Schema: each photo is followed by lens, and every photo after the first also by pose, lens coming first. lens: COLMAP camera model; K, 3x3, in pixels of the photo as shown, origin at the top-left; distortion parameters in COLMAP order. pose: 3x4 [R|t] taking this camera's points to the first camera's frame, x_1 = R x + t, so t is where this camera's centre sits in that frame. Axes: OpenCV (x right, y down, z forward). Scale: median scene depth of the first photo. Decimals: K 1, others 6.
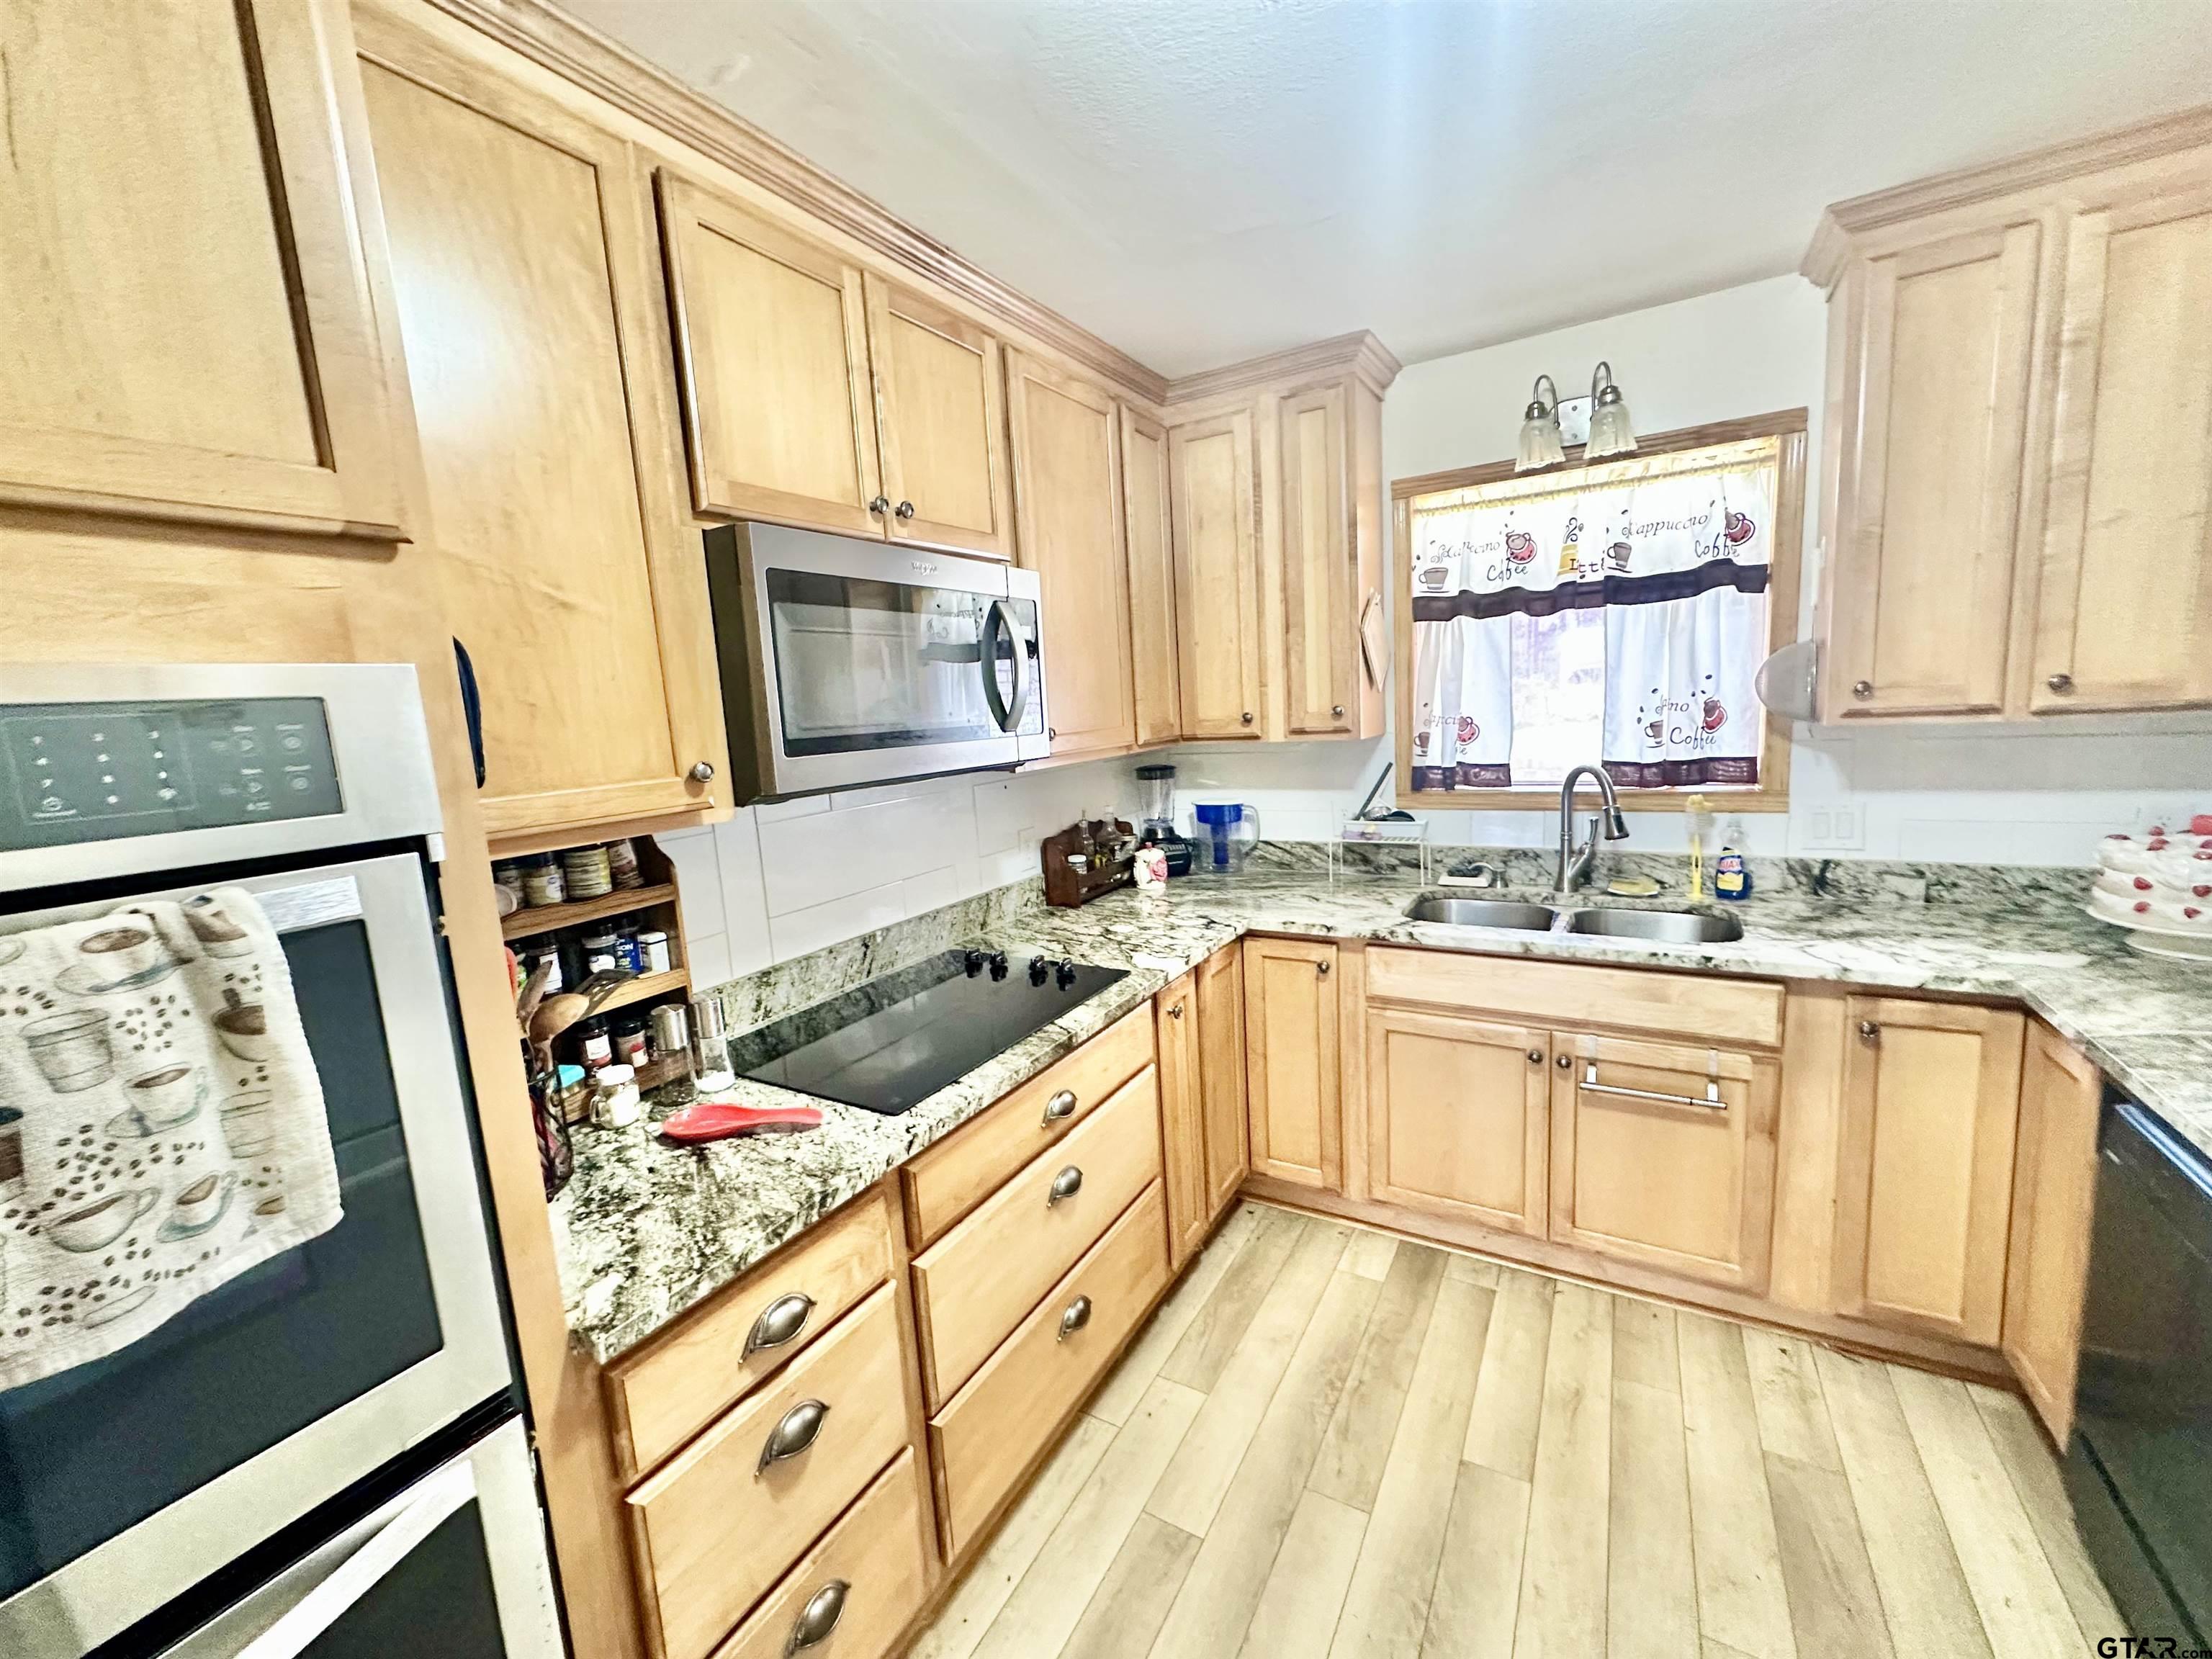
lens RADIAL K [[891.9, 0, 1100.2], [0, 891.9, 830.2], [0, 0, 1]] dist [-0.002215, -0.000092]
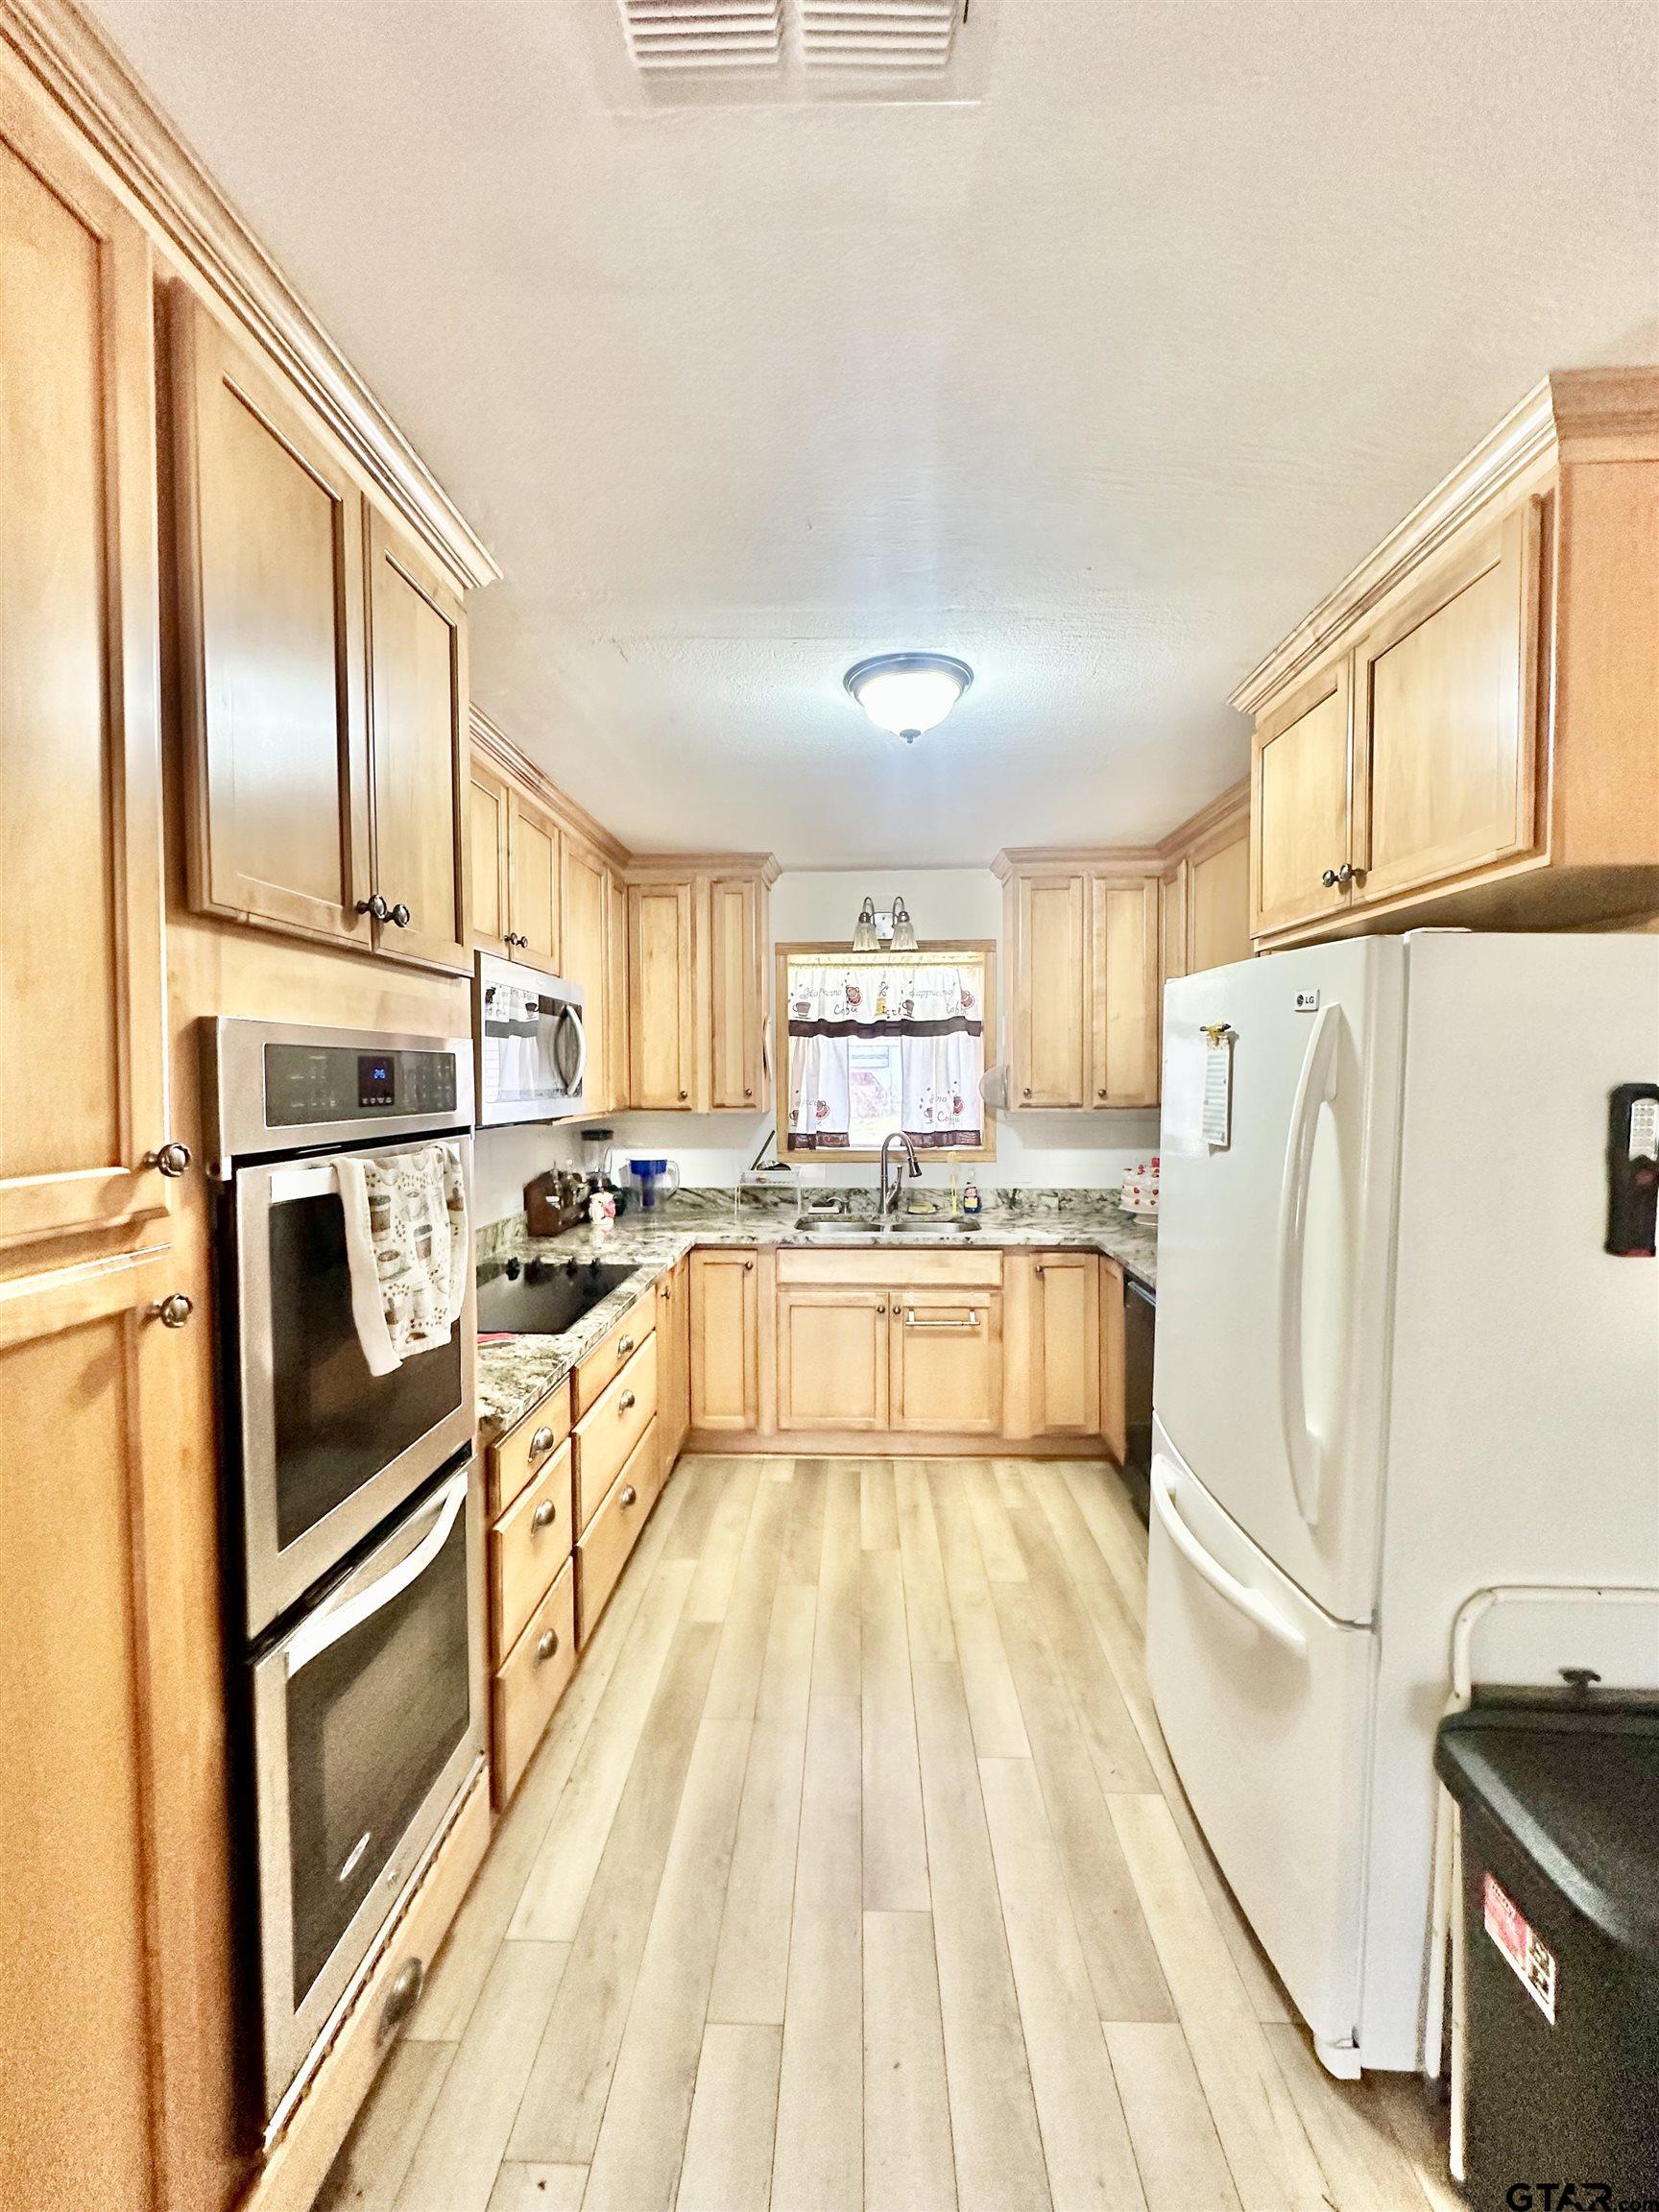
lens RADIAL K [[891.9, 0, 835.3], [0, 891.9, 1107.2], [0, 0, 1]] dist [-0.002215, -0.000092]
pose [[0.875511, 0.038138, 0.481691, -0.335075], [0.022117, 0.992673, -0.118794, 0.071790], [-0.482692, 0.114659, 0.868252, -0.360725]]
